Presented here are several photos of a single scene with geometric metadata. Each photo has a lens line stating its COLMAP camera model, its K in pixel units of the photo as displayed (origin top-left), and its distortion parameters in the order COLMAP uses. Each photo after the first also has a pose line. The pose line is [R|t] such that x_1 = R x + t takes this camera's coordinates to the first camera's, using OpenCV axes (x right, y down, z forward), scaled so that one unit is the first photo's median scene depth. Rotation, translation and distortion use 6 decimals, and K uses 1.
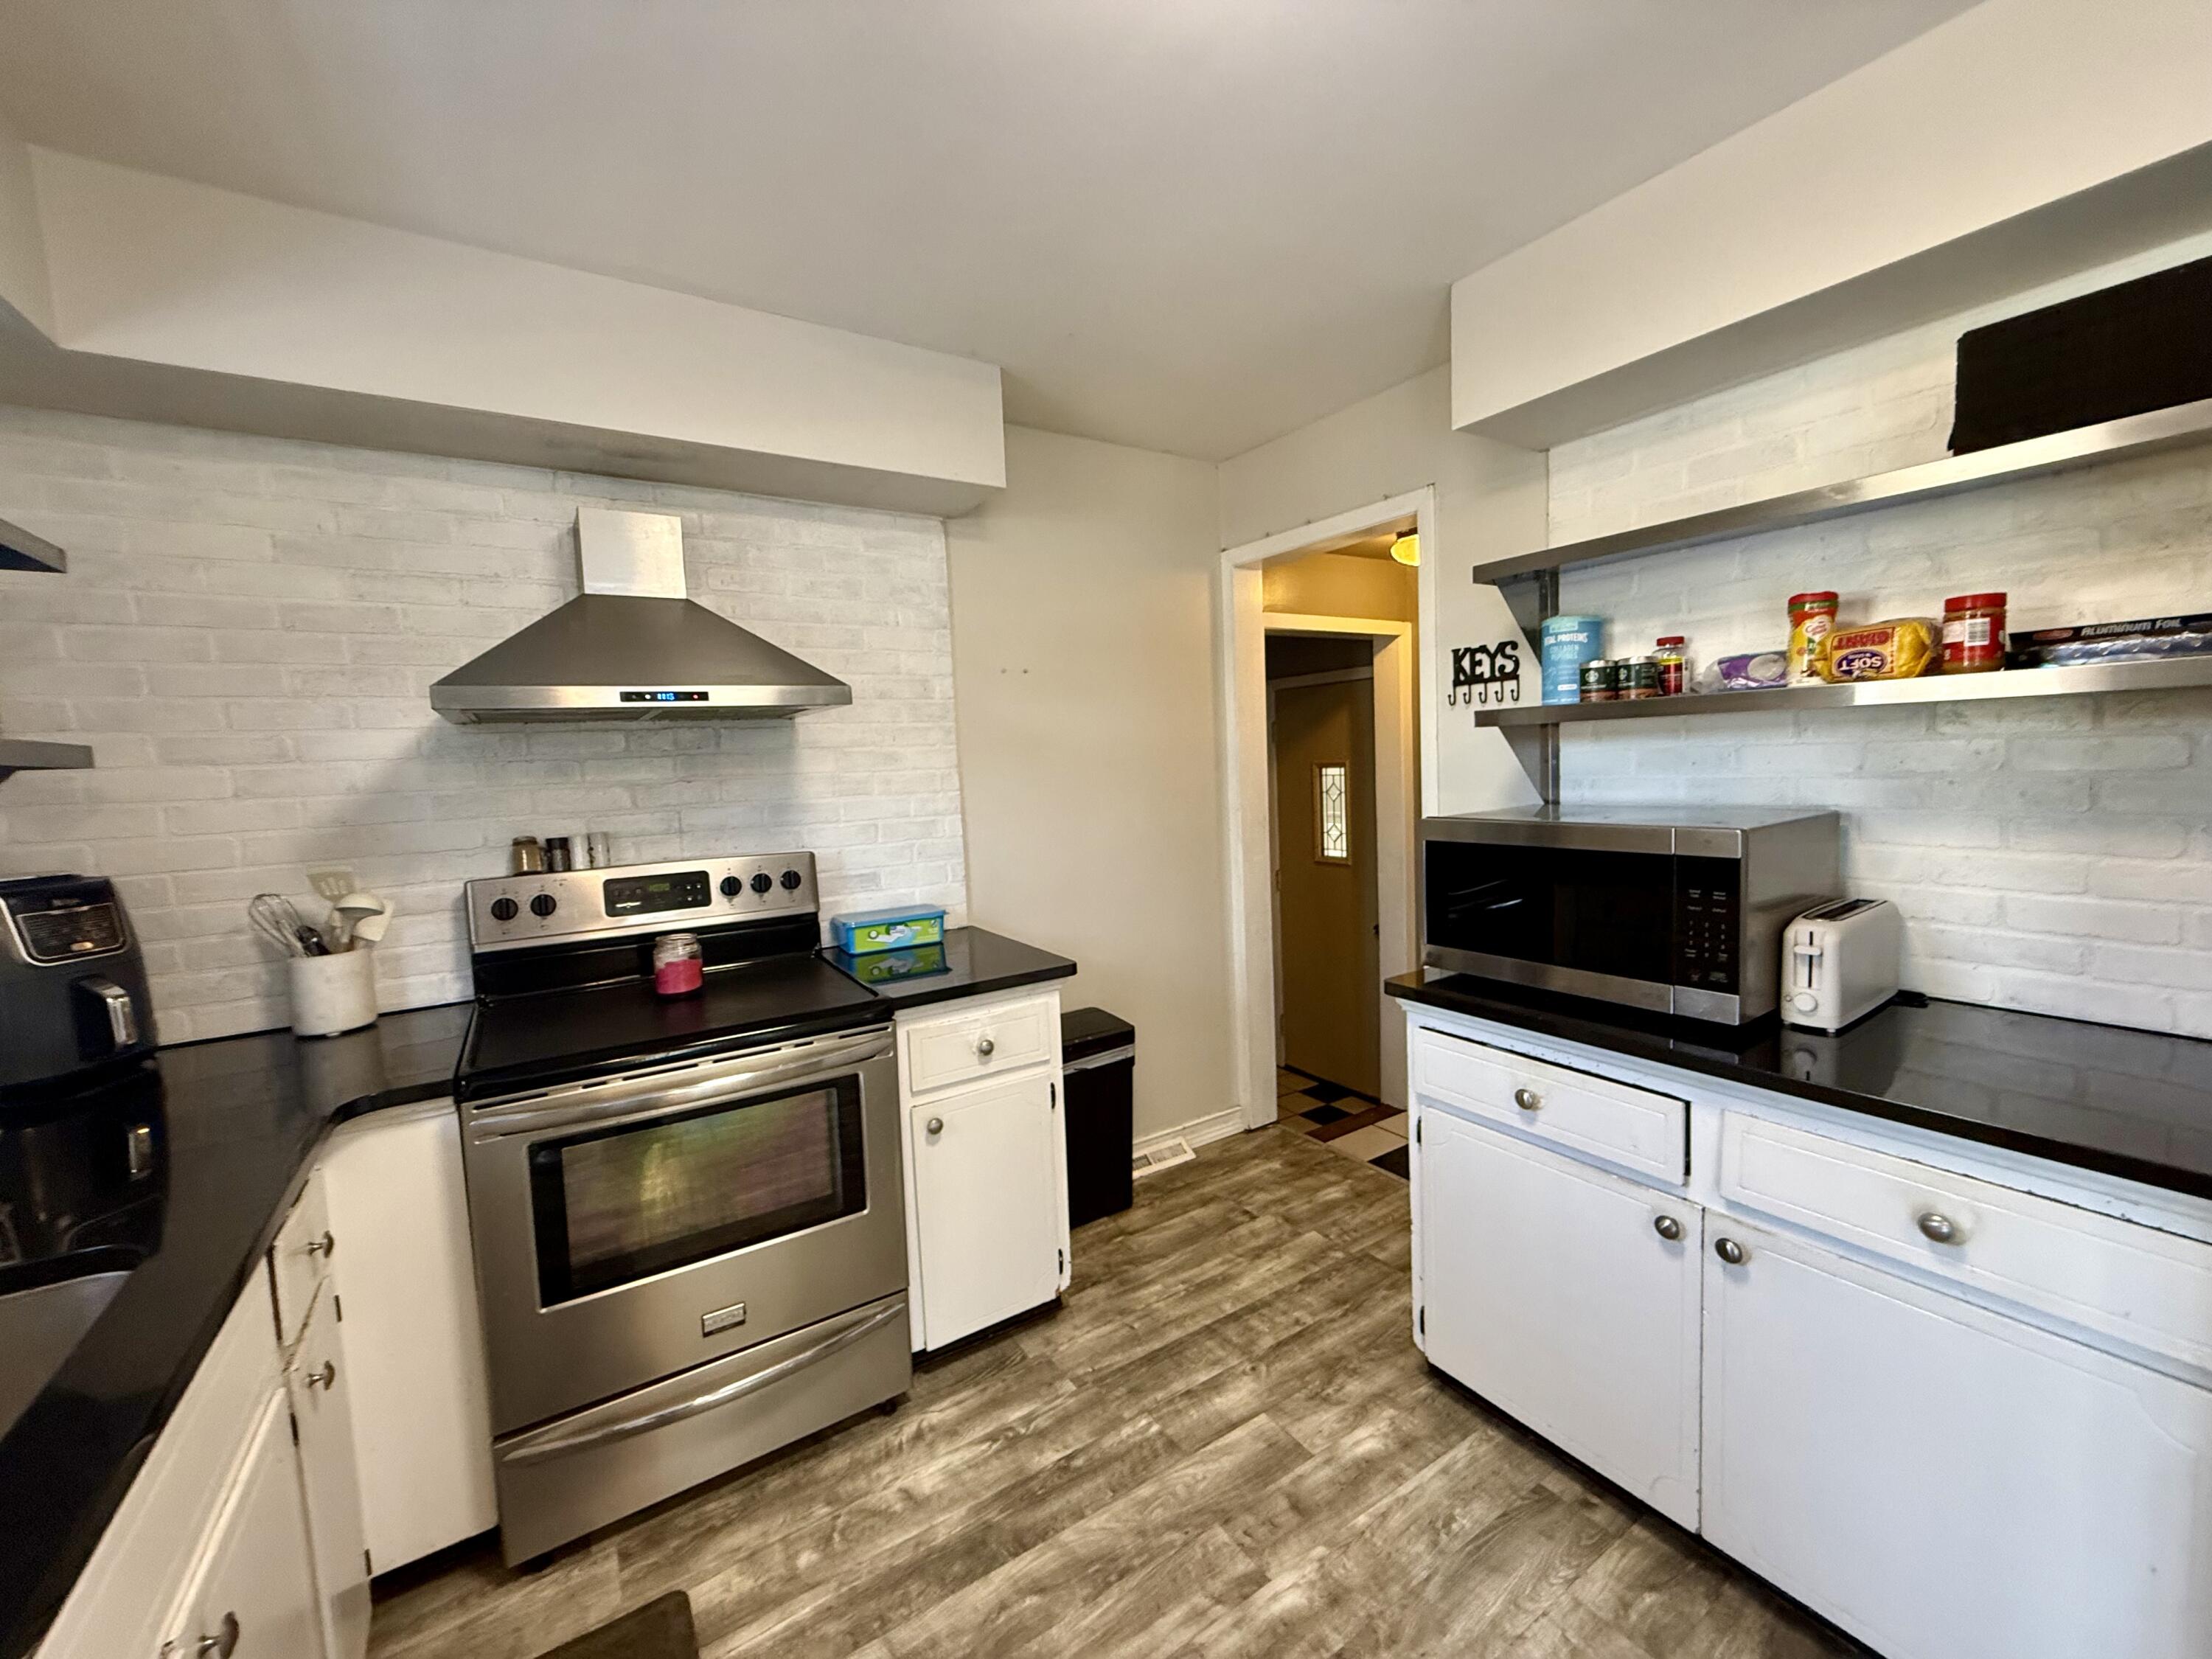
lens RADIAL K [[878.5, 0, 1096.2], [0, 878.5, 827.3], [0, 0, 1]] dist [-0.000199, 0.000332]
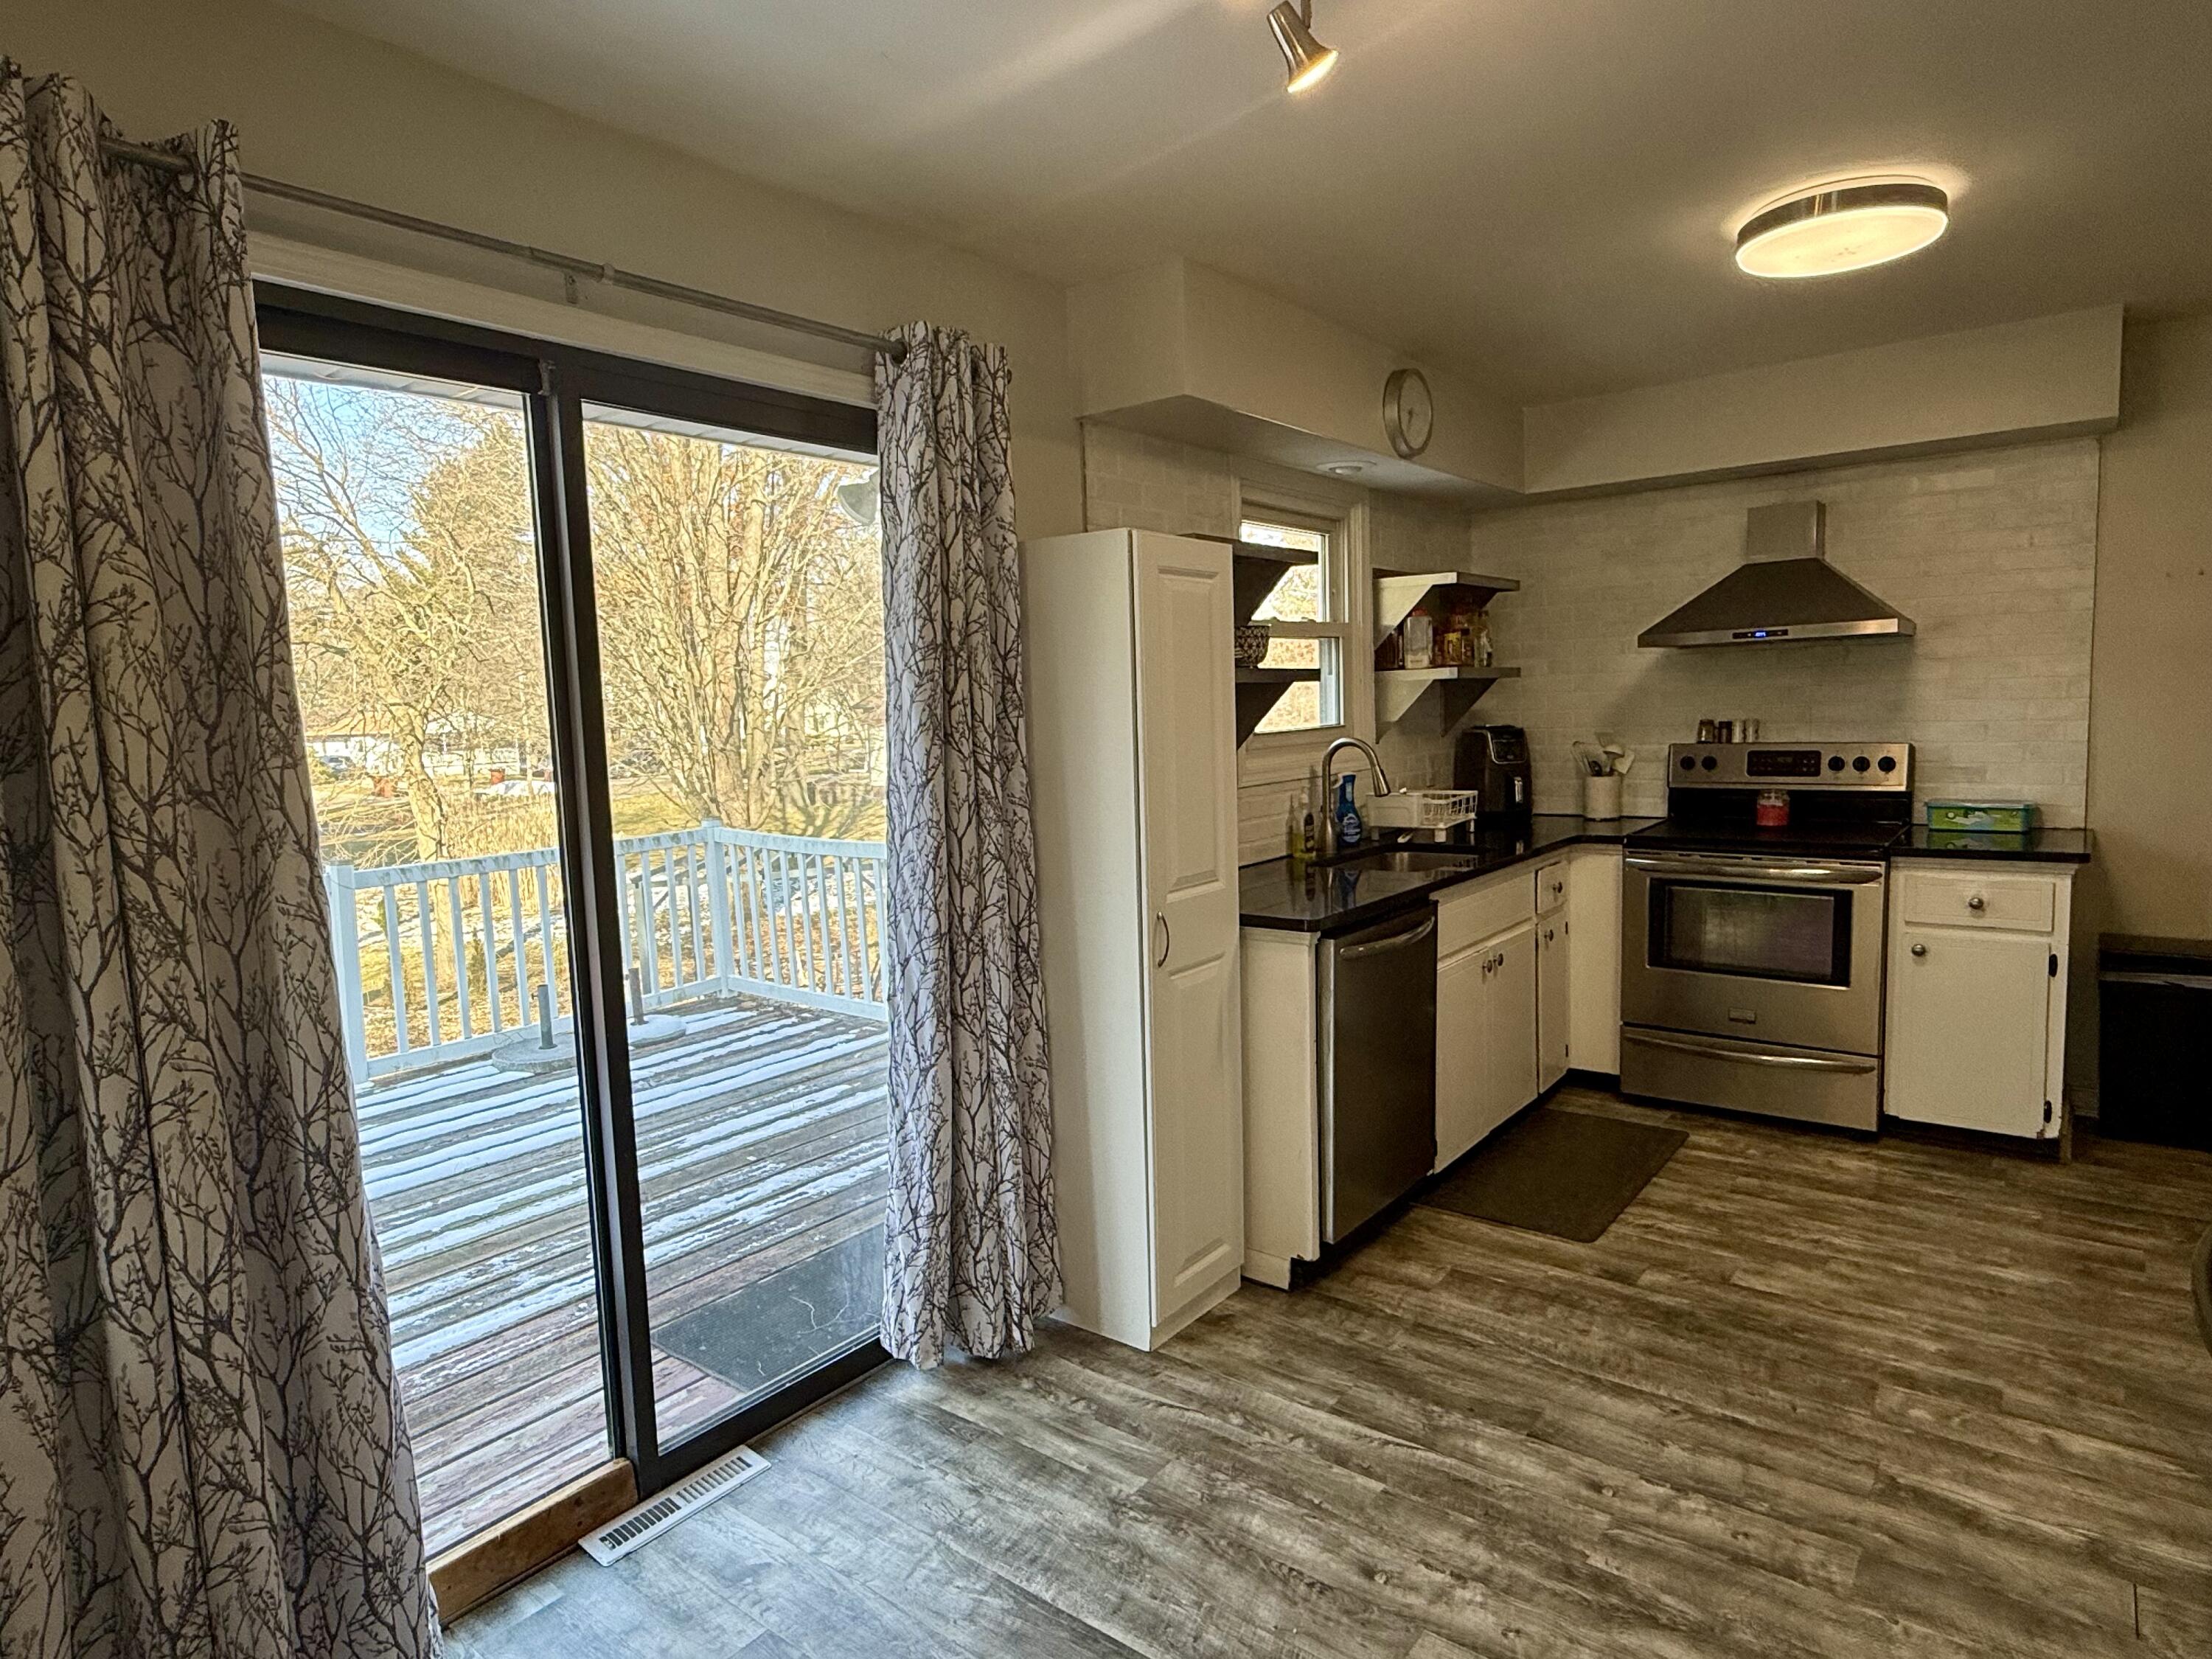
lens RADIAL K [[1257.3, 0, 1100.2], [0, 1257.3, 827.7], [0, 0, 1]] dist [0.000284, 0.002119]
pose [[0.328470, 0.123560, -0.936397, 1.182231], [-0.052187, 0.992266, 0.112626, 0.006453], [0.943072, 0.011873, 0.332378, -0.812463]]
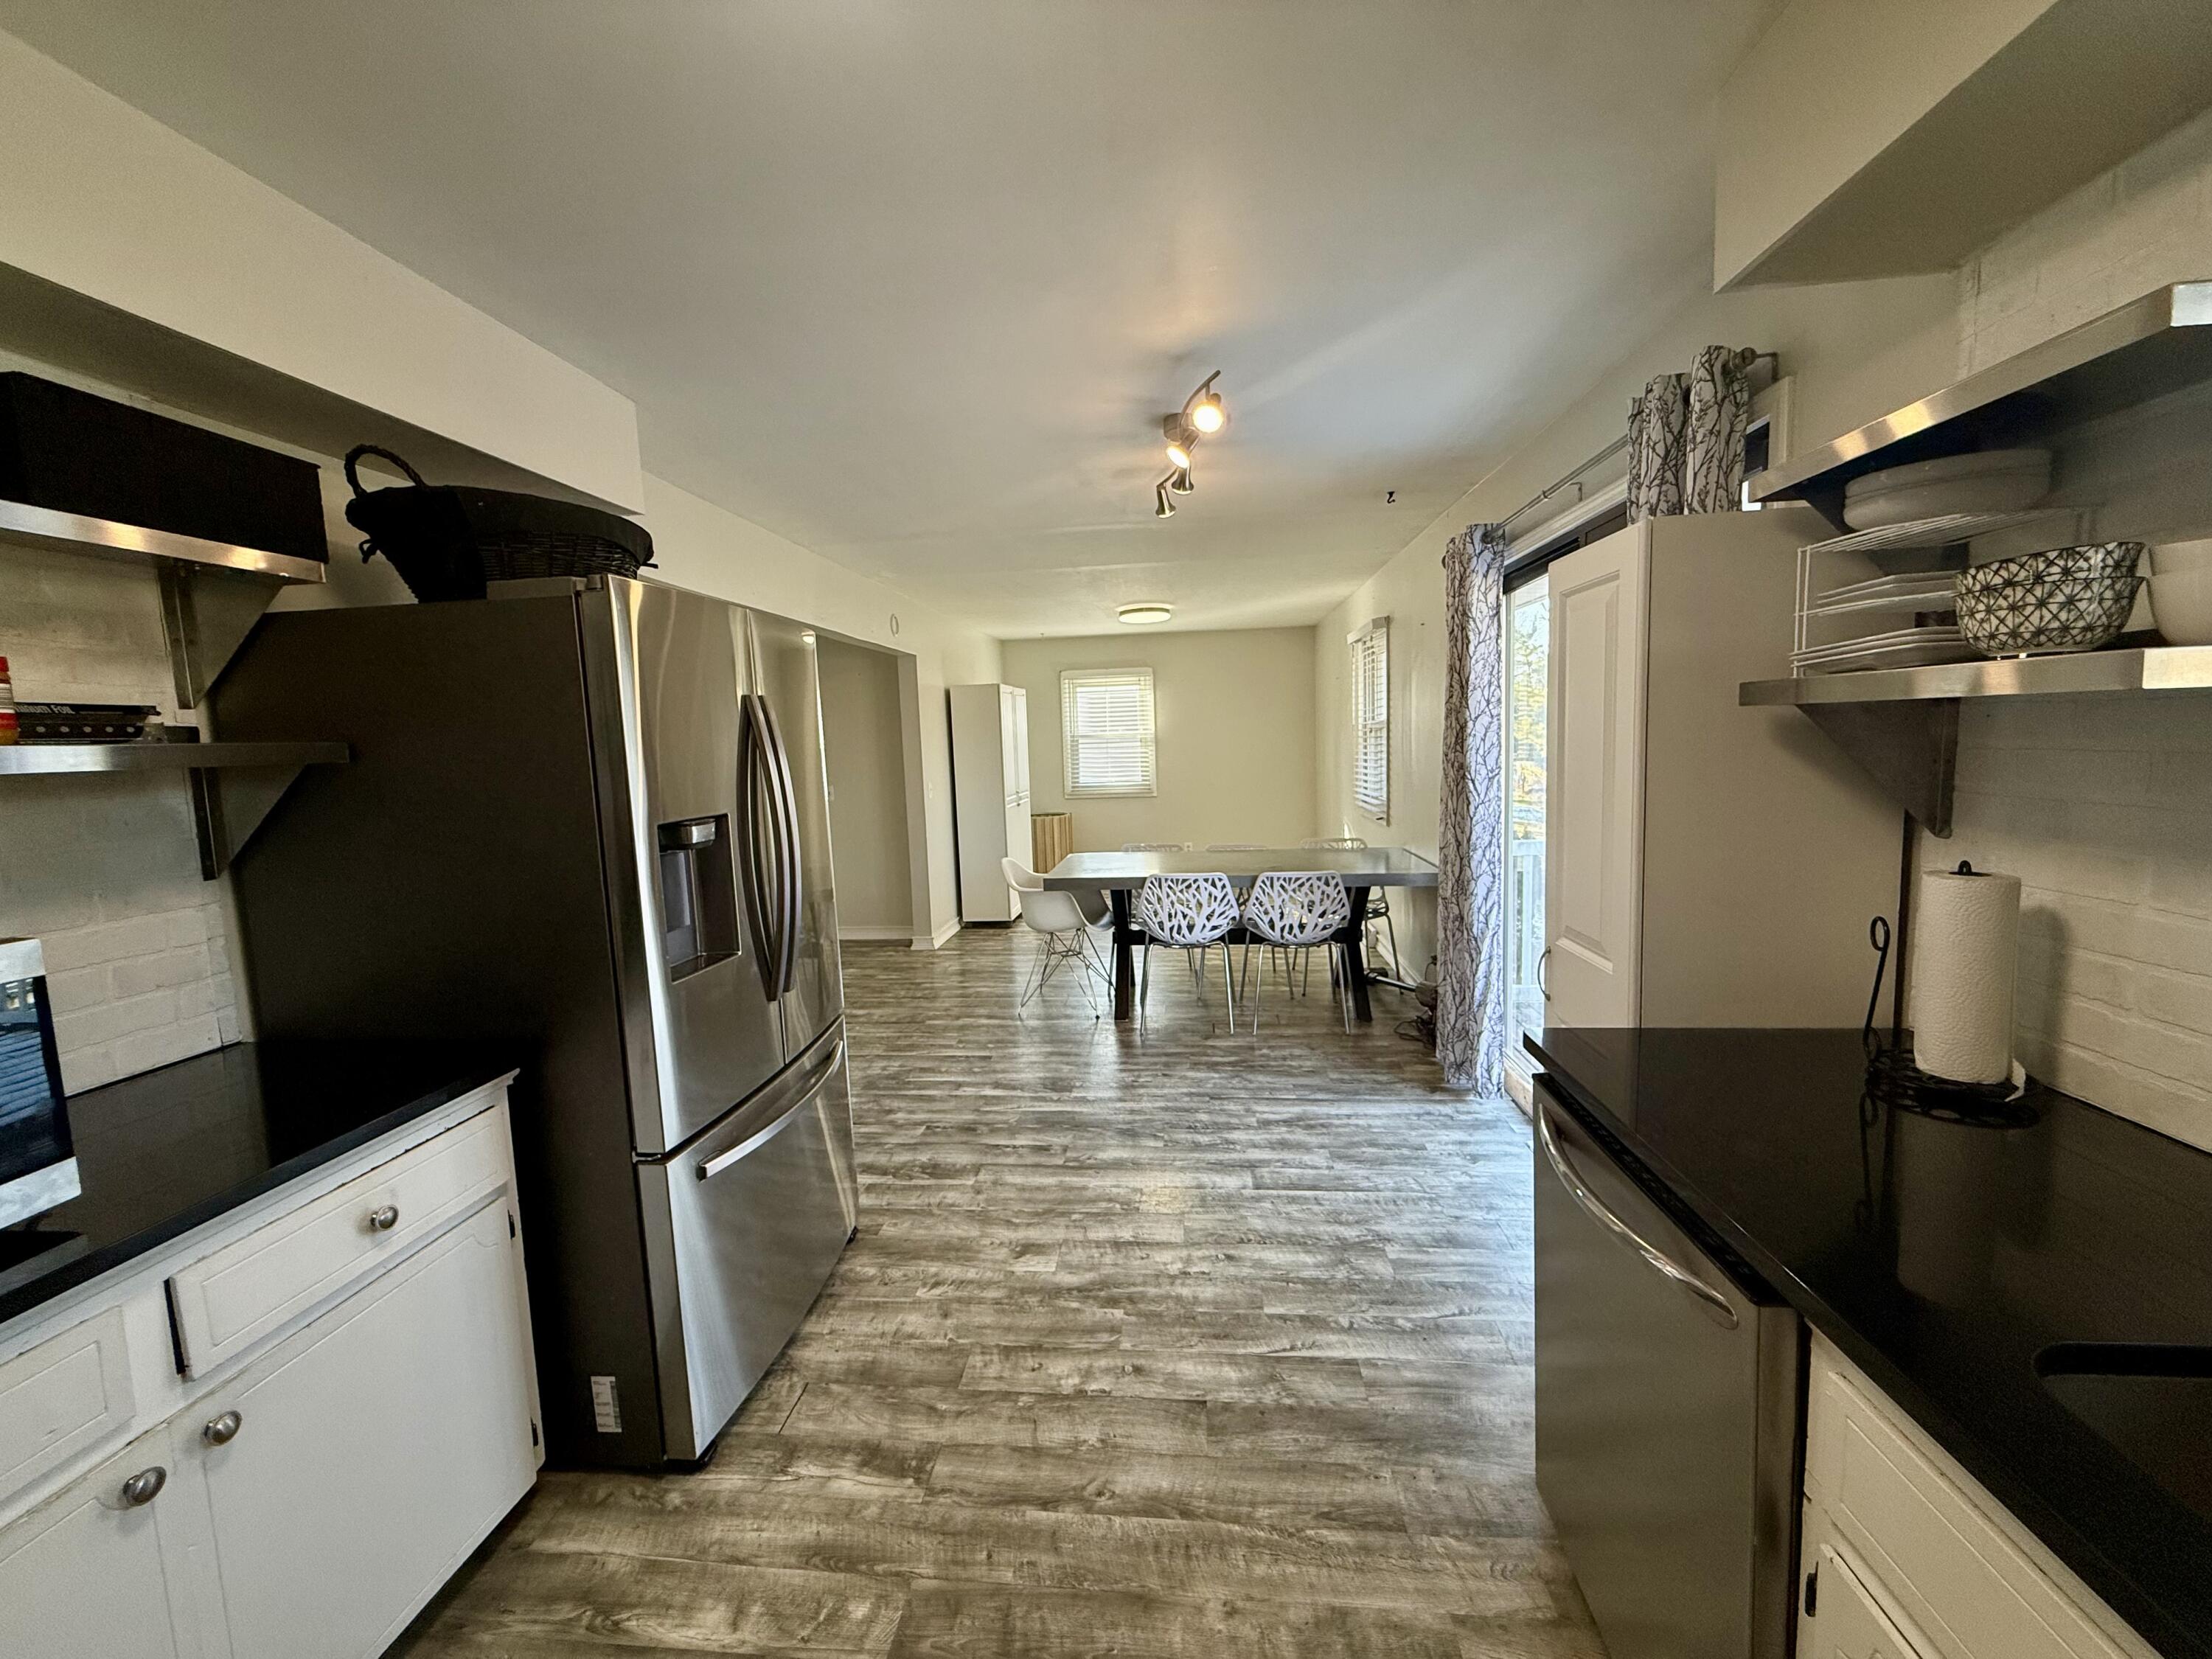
lens RADIAL K [[878.5, 0, 1108.4], [0, 878.5, 827.4], [0, 0, 1]] dist [-0.000199, 0.000332]
pose [[-0.782283, 0.003545, 0.622913, -0.315831], [0.114220, 0.983846, 0.137843, -0.064920], [-0.612362, 0.178981, -0.770051, 0.733409]]
